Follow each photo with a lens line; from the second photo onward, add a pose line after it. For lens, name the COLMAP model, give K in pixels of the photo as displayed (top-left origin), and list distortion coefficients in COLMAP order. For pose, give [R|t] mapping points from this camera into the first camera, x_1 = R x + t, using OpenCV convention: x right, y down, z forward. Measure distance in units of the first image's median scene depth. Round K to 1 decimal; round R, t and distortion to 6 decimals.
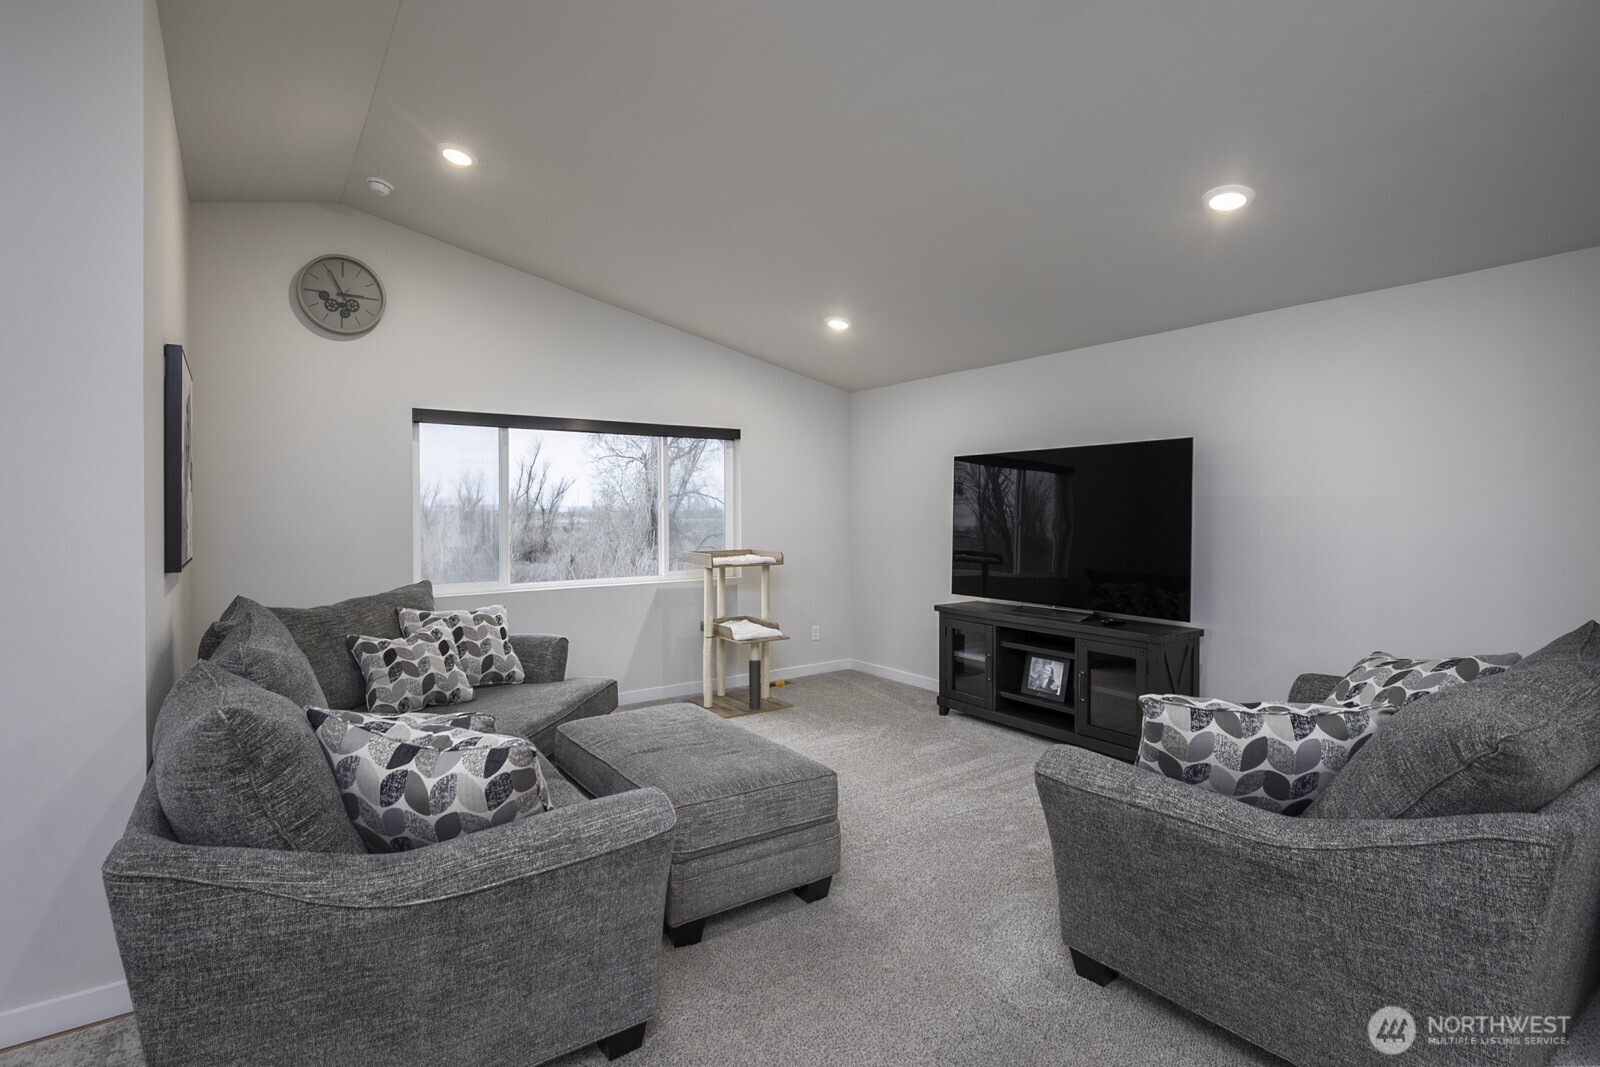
lens RADIAL K [[776.4, 0, 792.5], [0, 776.4, 516.1], [0, 0, 1]] dist [0.000488, -0.000633]
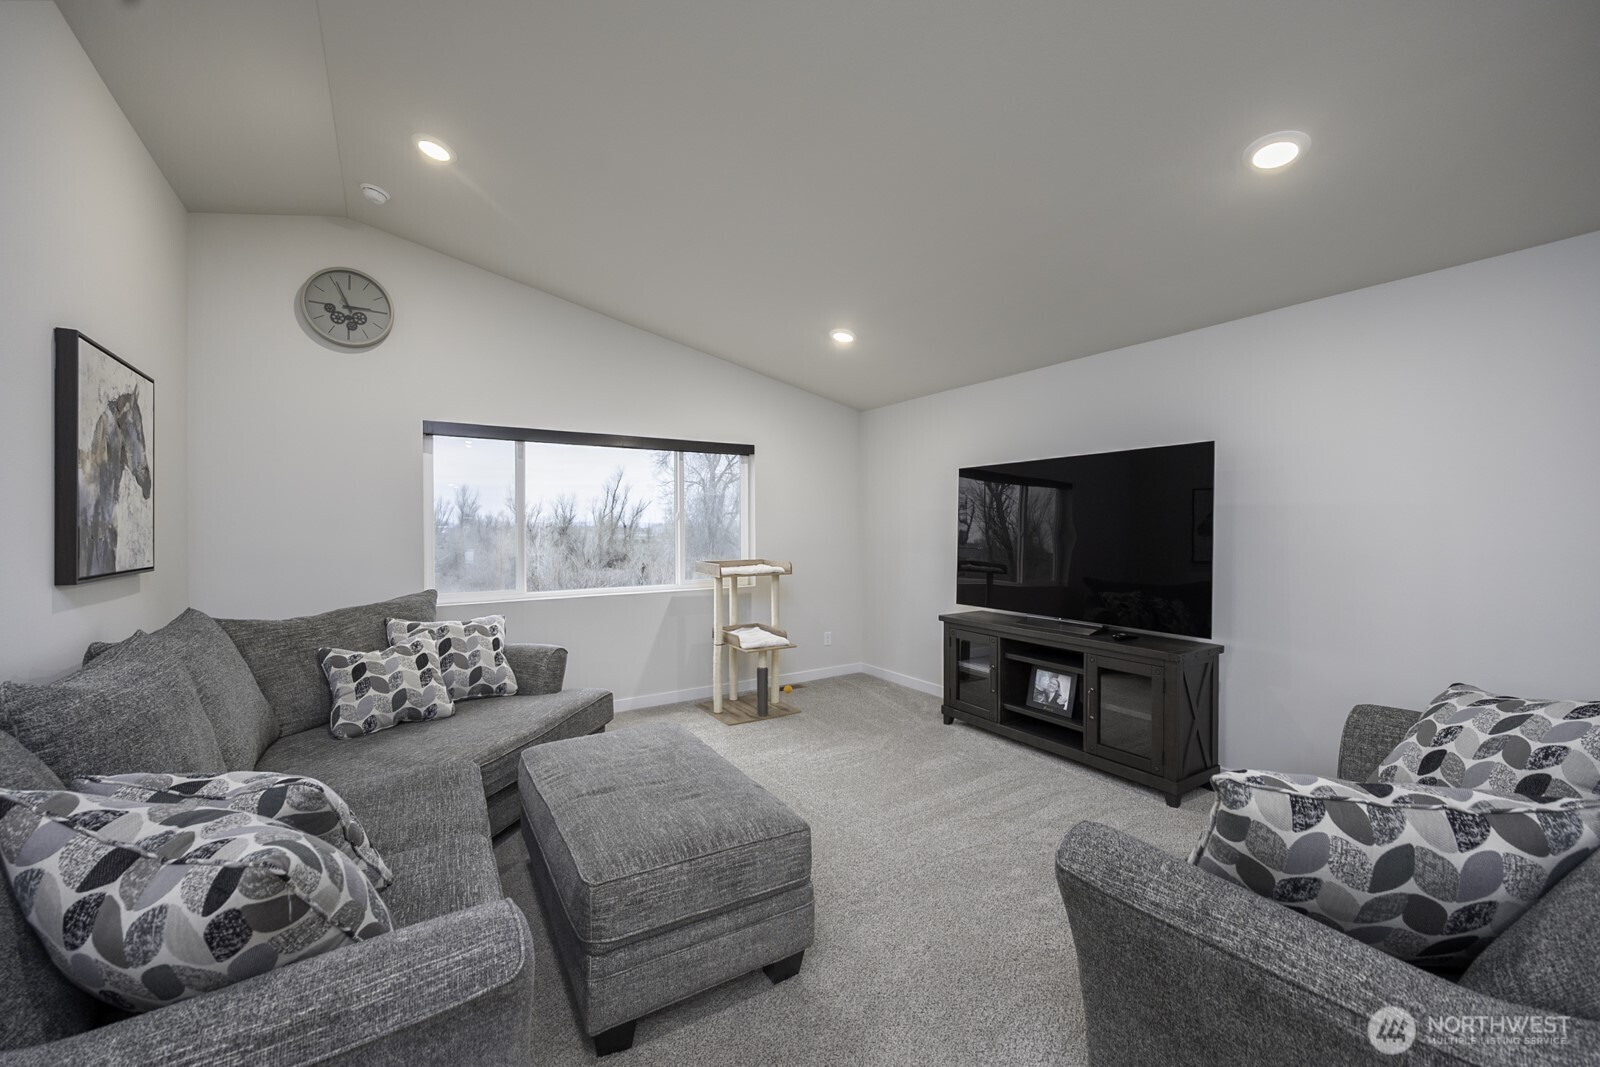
lens RADIAL K [[642.4, 0, 802.8], [0, 642.4, 531.0], [0, 0, 1]] dist [-0.001618, 0.000709]
pose [[0.999148, 0.000689, -0.041266, 0.059522], [-0.000698, 1.000000, -0.000224, 0.008049], [0.041266, 0.000253, 0.999148, 0.233625]]
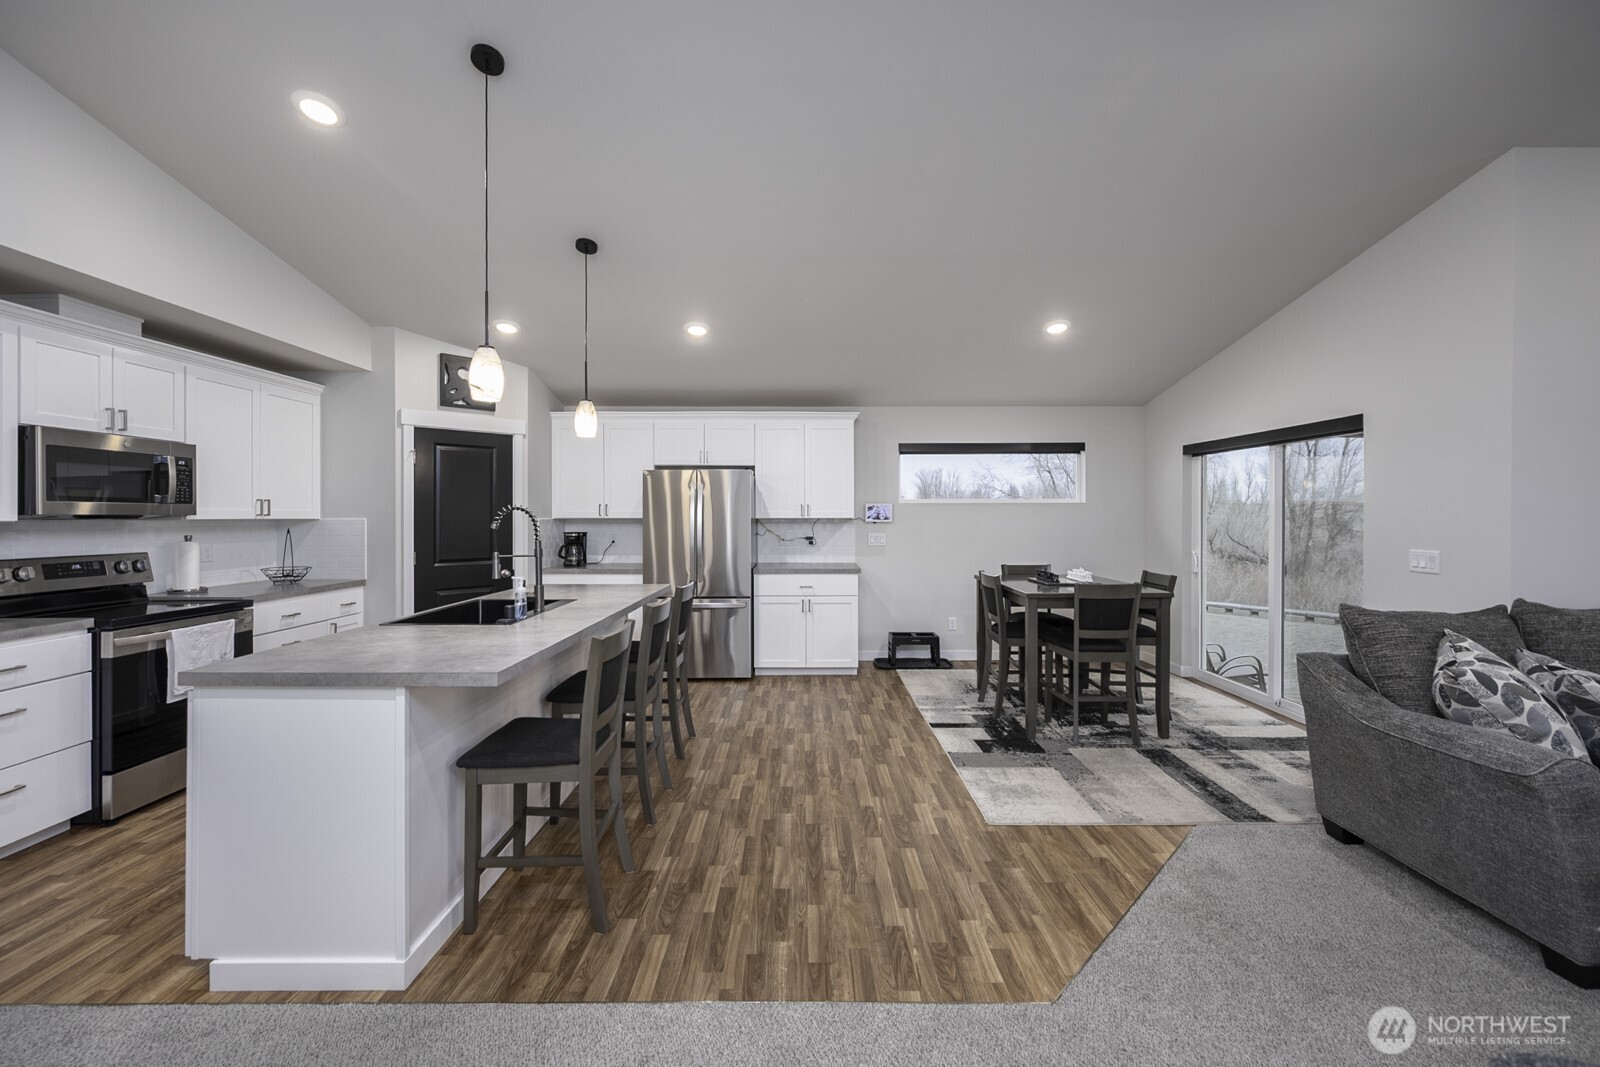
lens RADIAL K [[642.4, 0, 798.3], [0, 642.4, 519.5], [0, 0, 1]] dist [-0.001618, 0.000709]
pose [[-0.571049, 0.012577, -0.820819, 0.669146], [-0.000415, 0.999878, 0.015610, -0.006876], [0.820916, 0.009255, -0.570975, 0.324891]]
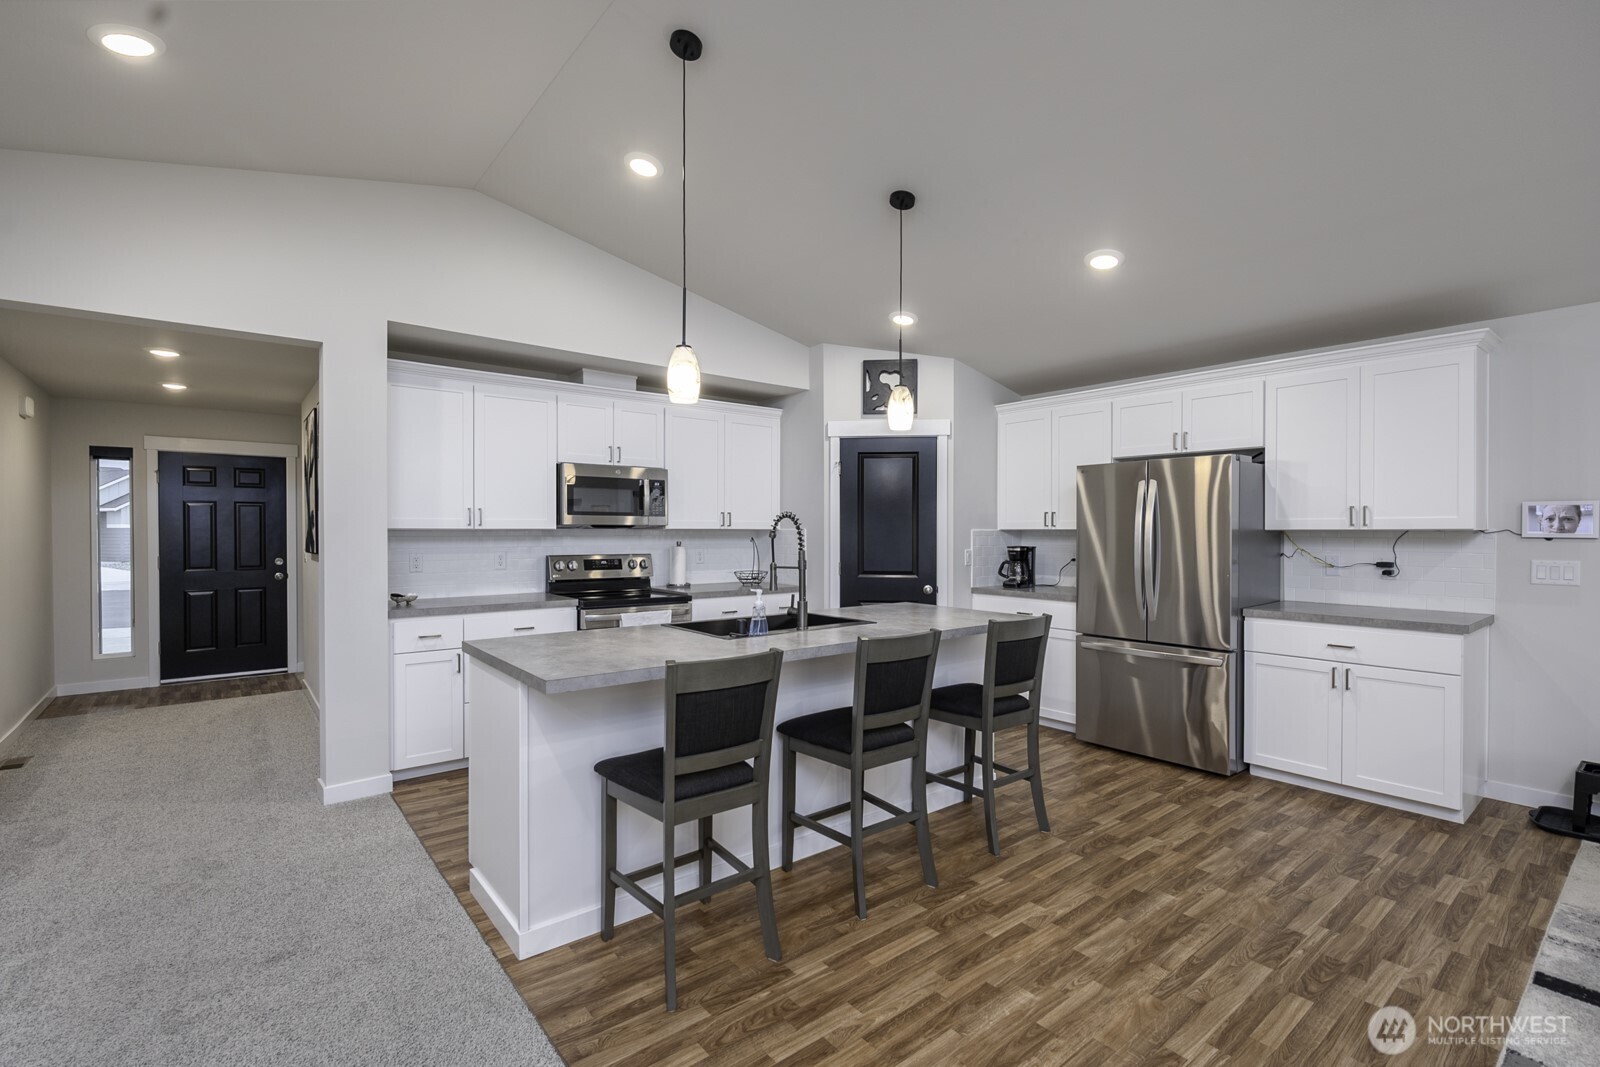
lens RADIAL K [[720.5, 0, 804.7], [0, 720.5, 538.1], [0, 0, 1]] dist [-0.001262, 0.000195]
pose [[-0.997296, 0.007829, -0.073077, 0.229180], [0.006551, 0.999822, 0.017711, 0.003783], [0.073202, 0.017184, -0.997169, 0.407958]]
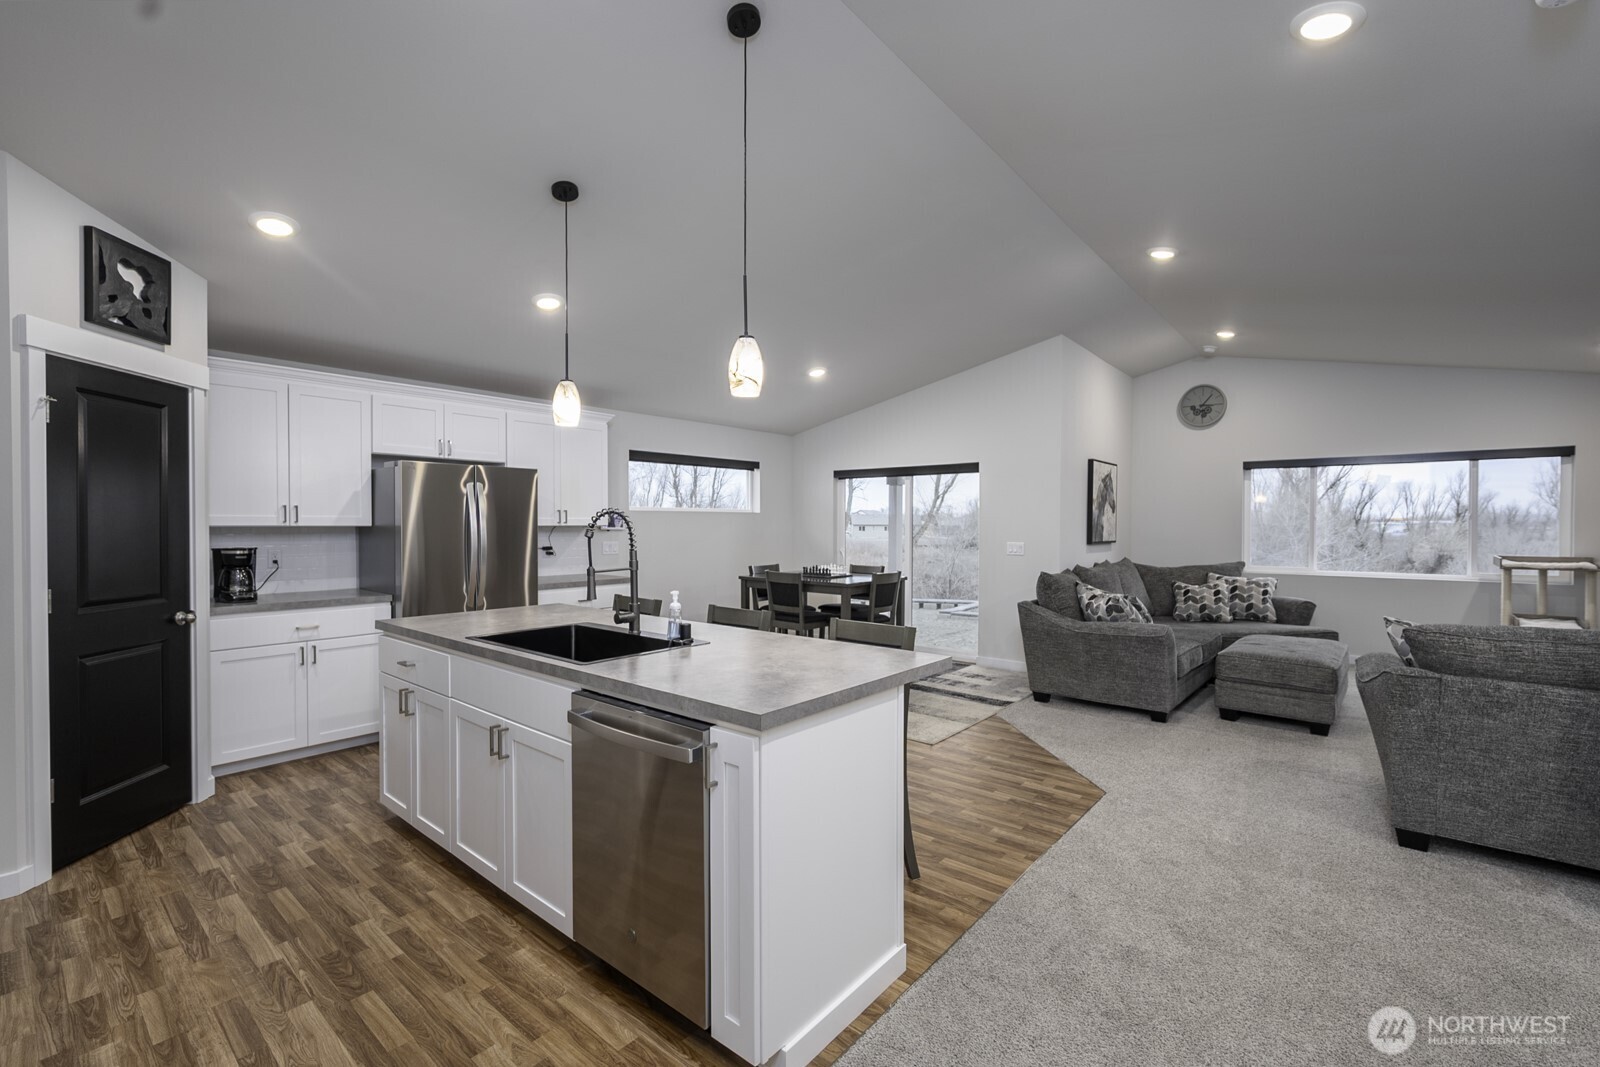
lens RADIAL K [[691.5, 0, 798.8], [0, 691.5, 530.6], [0, 0, 1]] dist [-0.002400, 0.000489]
pose [[0.263769, 0.016792, -0.964440, 0.966479], [-0.008019, 0.999852, 0.015215, -0.002184], [0.964553, 0.003721, 0.263864, -0.467198]]
